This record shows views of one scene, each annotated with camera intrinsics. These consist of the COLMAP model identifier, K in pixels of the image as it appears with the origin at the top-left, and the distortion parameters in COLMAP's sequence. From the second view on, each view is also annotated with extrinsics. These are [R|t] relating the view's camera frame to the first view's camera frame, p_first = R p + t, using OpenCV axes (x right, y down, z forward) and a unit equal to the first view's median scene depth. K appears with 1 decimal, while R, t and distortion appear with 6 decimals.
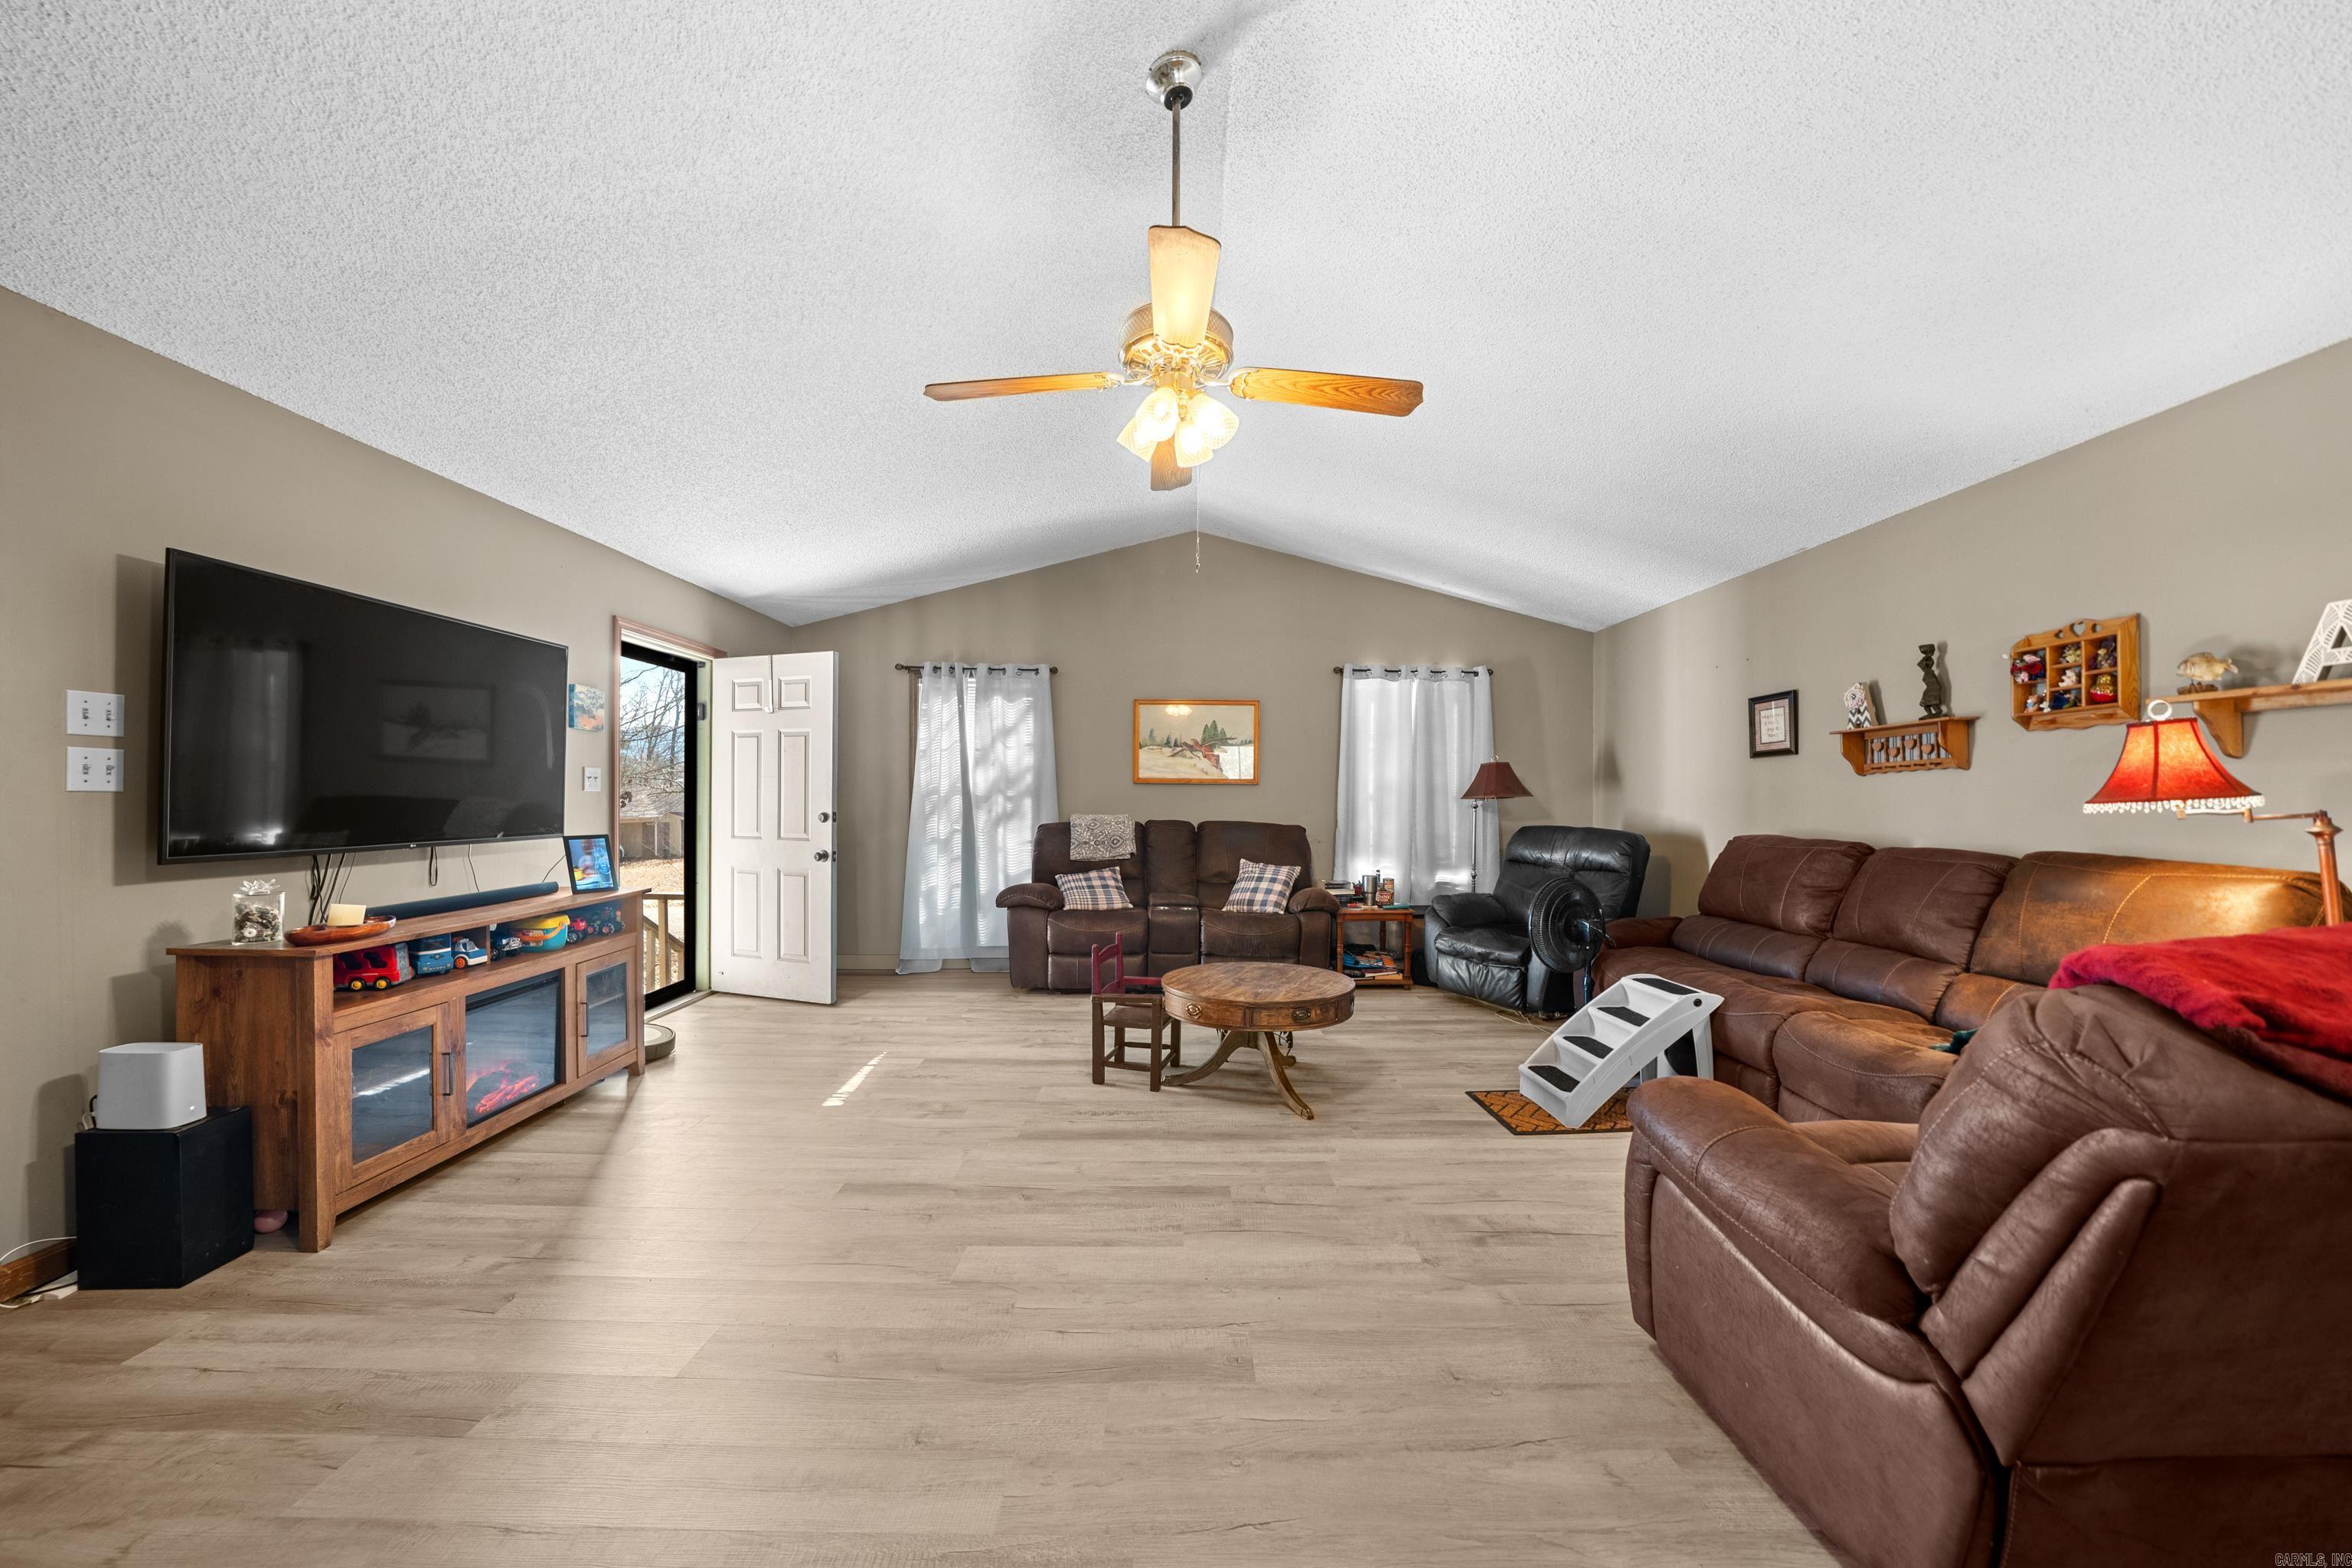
lens RADIAL K [[829.8, 0, 1173.1], [0, 829.8, 798.3], [0, 0, 1]] dist [-0.022162, 0.000056]
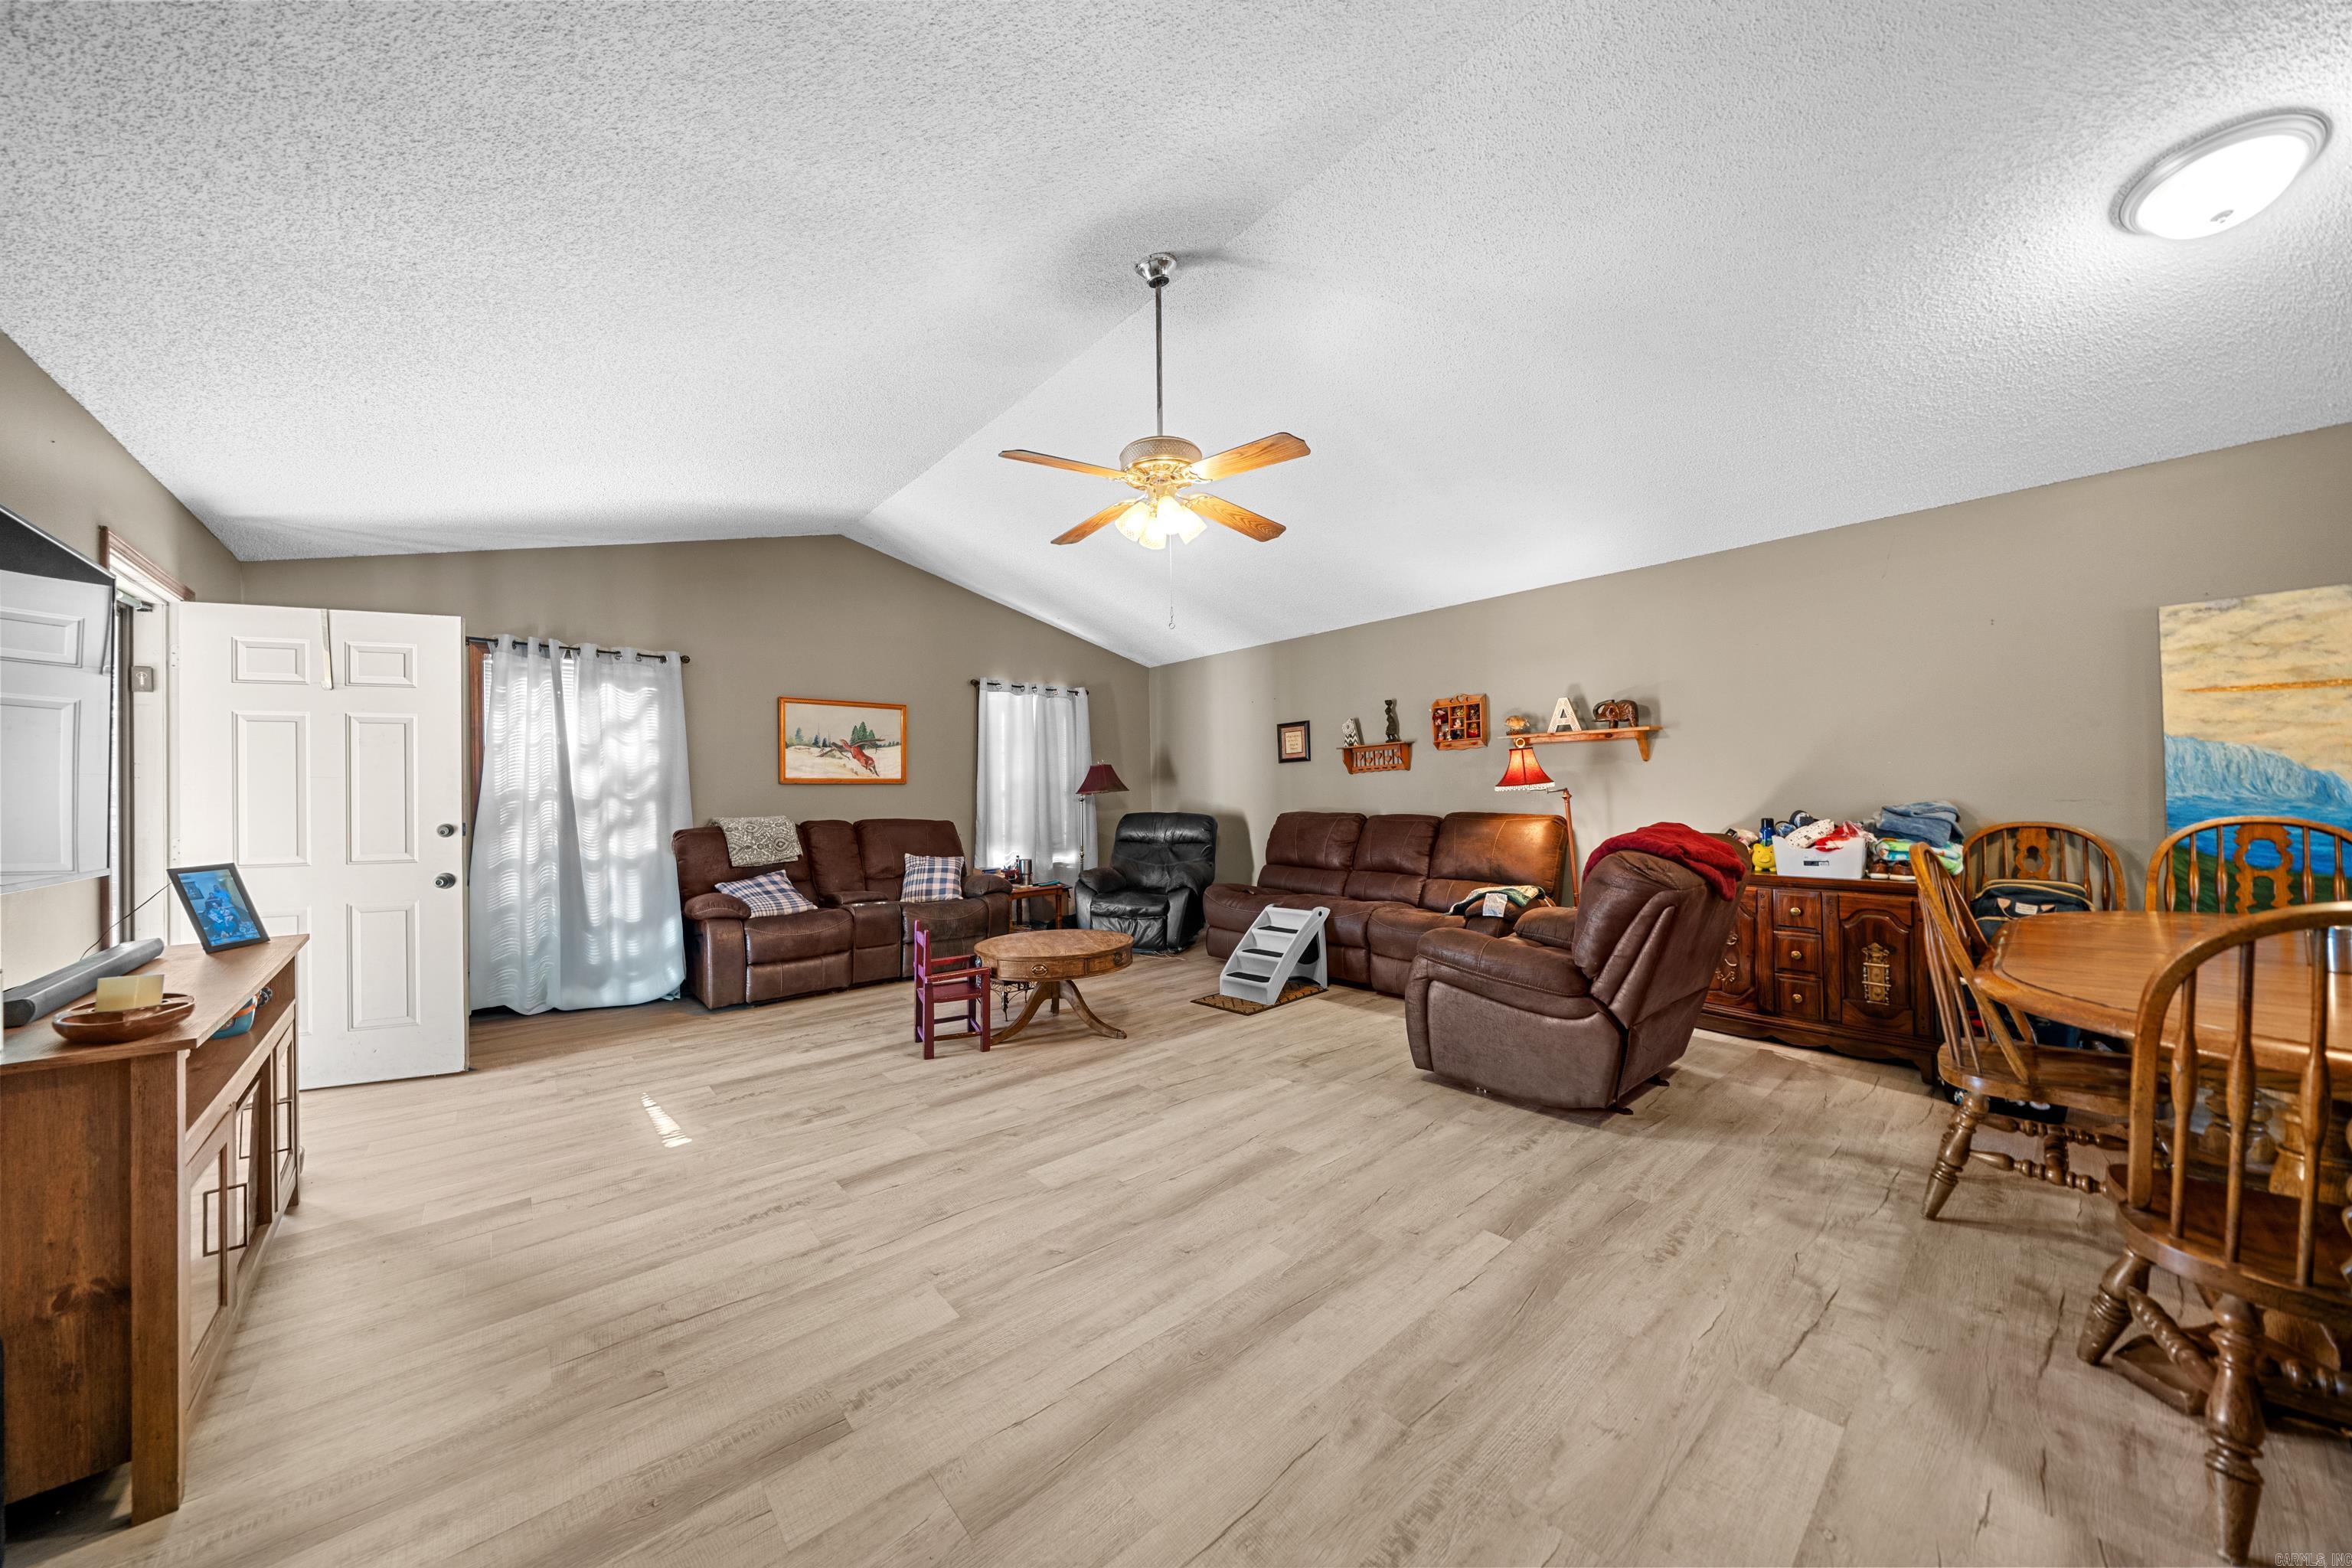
lens RADIAL K [[808.1, 0, 1176.0], [0, 808.1, 784.0], [0, 0, 1]] dist [-0.001219, -0.000002]
pose [[0.752612, -0.009013, 0.658403, -0.457921], [0.020904, 0.999729, -0.010210, 0.001996], [-0.658132, 0.021447, 0.752597, -0.015081]]
